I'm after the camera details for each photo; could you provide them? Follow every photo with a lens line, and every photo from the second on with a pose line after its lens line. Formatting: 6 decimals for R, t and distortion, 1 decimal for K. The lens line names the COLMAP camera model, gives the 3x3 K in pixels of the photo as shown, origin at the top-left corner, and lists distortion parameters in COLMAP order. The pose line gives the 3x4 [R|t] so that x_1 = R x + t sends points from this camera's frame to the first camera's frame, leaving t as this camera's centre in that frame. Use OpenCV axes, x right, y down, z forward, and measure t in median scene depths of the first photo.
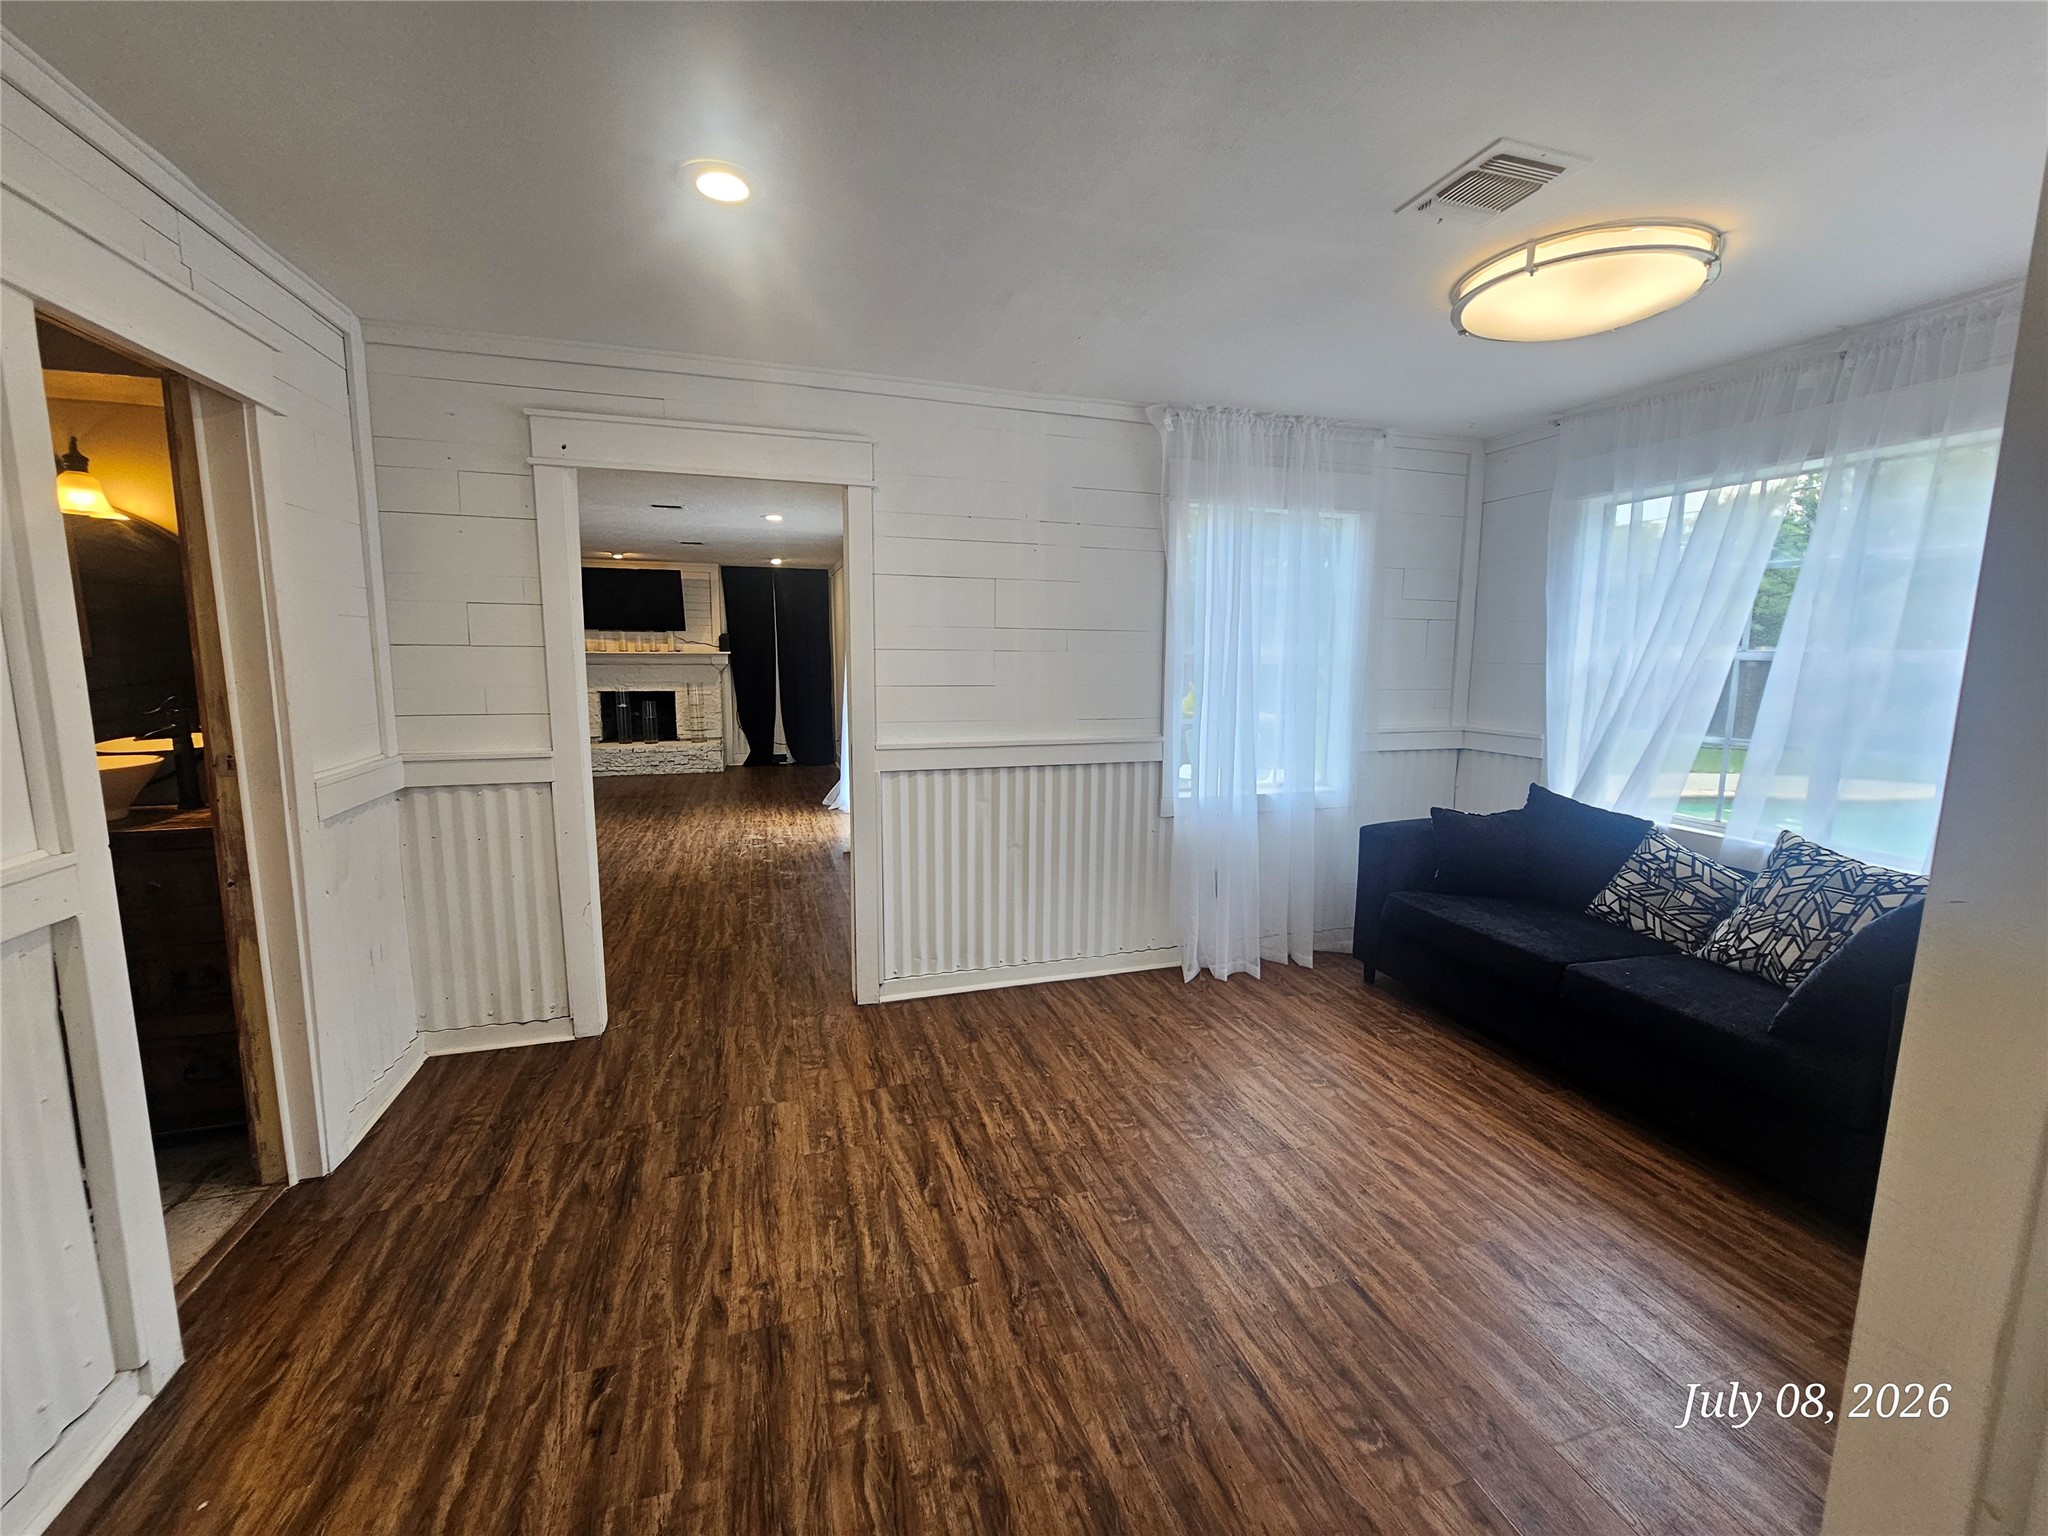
lens RADIAL K [[832.1, 0, 1042.4], [0, 832.1, 775.2], [0, 0, 1]] dist [-0.003649, 0.000020]
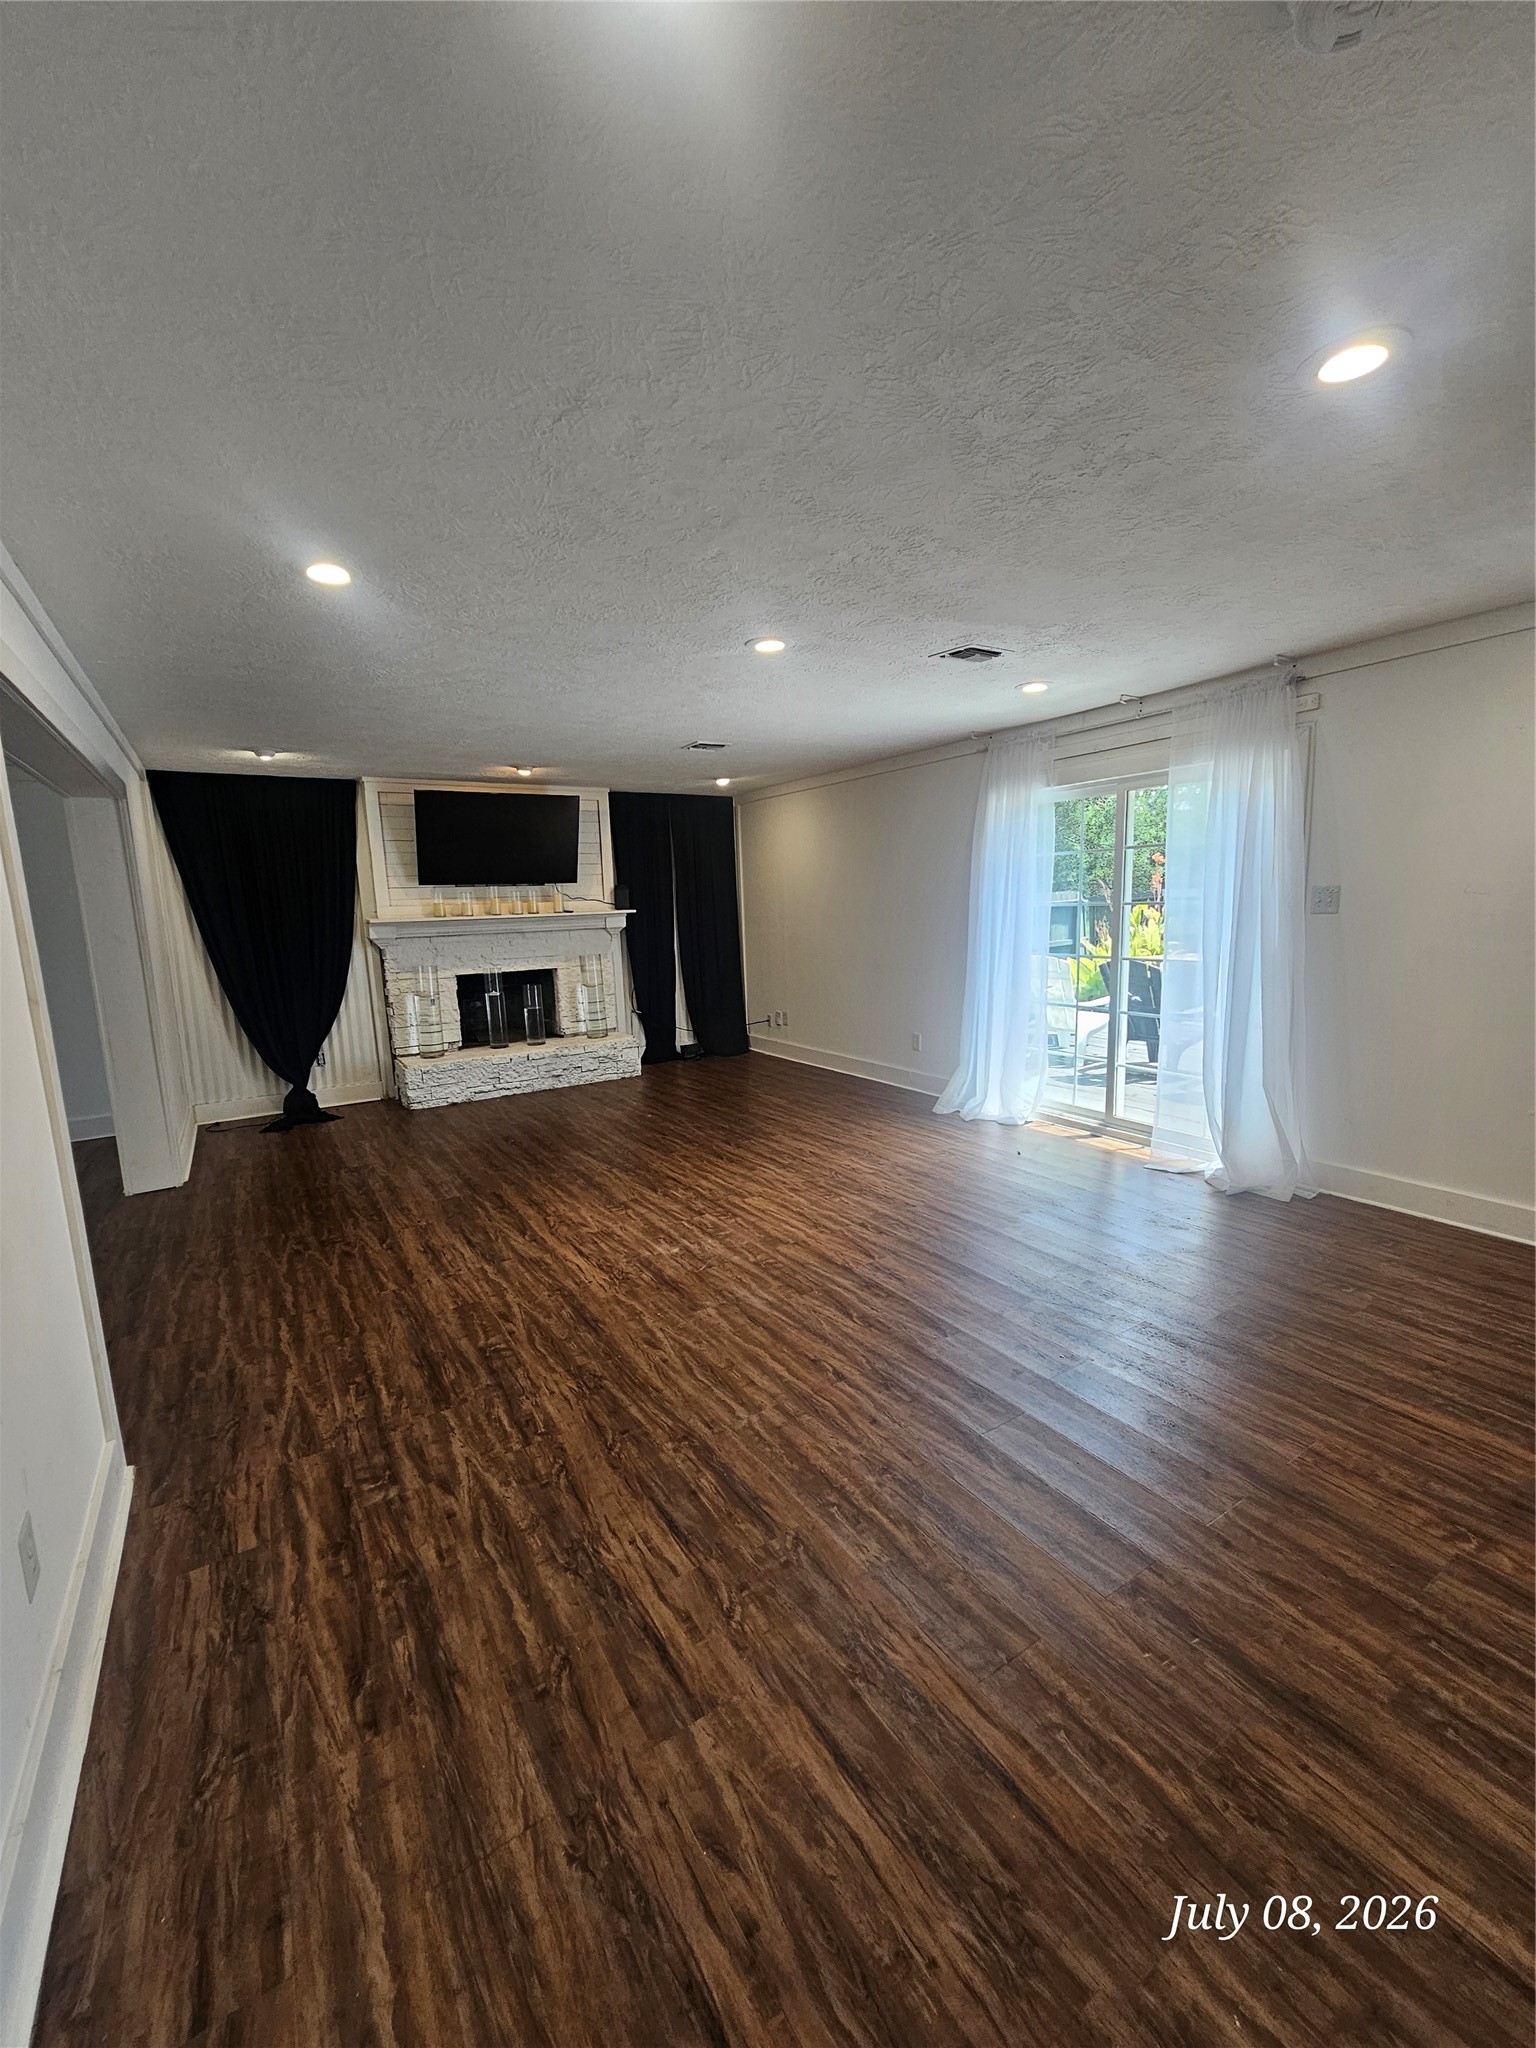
lens RADIAL K [[832.1, 0, 770.4], [0, 832.1, 1041.6], [0, 0, 1]] dist [-0.003649, 0.000020]
pose [[0.970119, -0.075023, 0.230737, -0.432840], [0.072066, 0.997174, 0.021229, -0.040604], [-0.231678, -0.003966, 0.972784, 0.266056]]
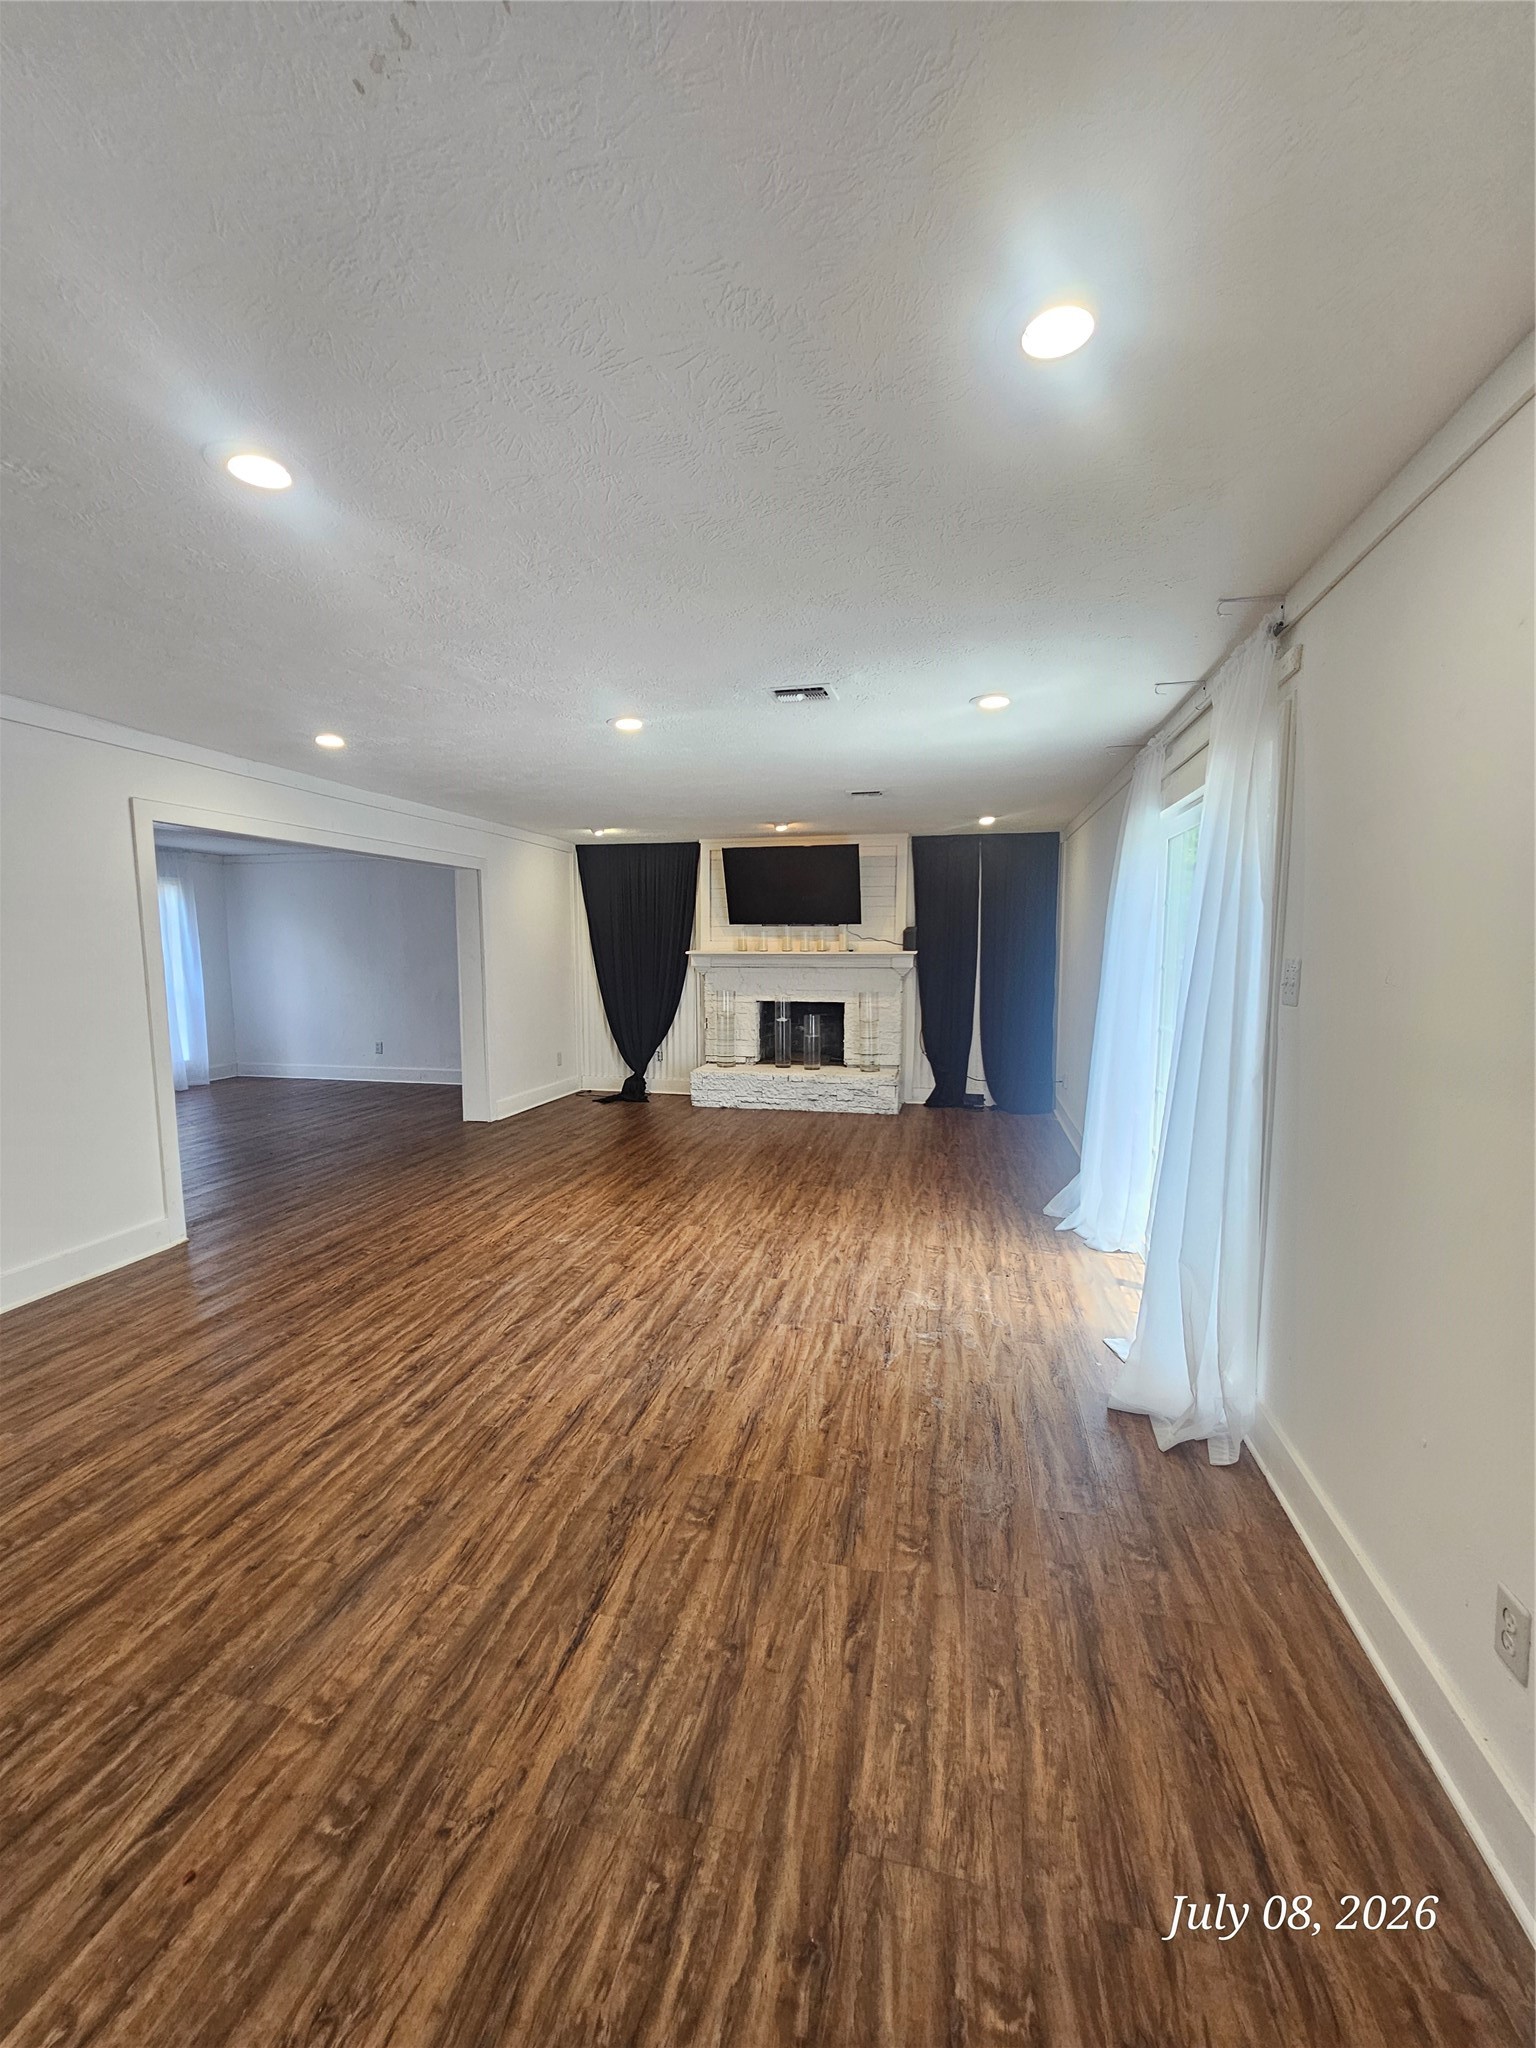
lens RADIAL K [[832.1, 0, 769.6], [0, 832.1, 1038.6], [0, 0, 1]] dist [-0.003649, 0.000020]
pose [[0.856042, 0.055481, -0.513921, -0.105464], [-0.076010, 0.996926, -0.018985, -0.048152], [0.511288, 0.055315, 0.857628, 0.309044]]
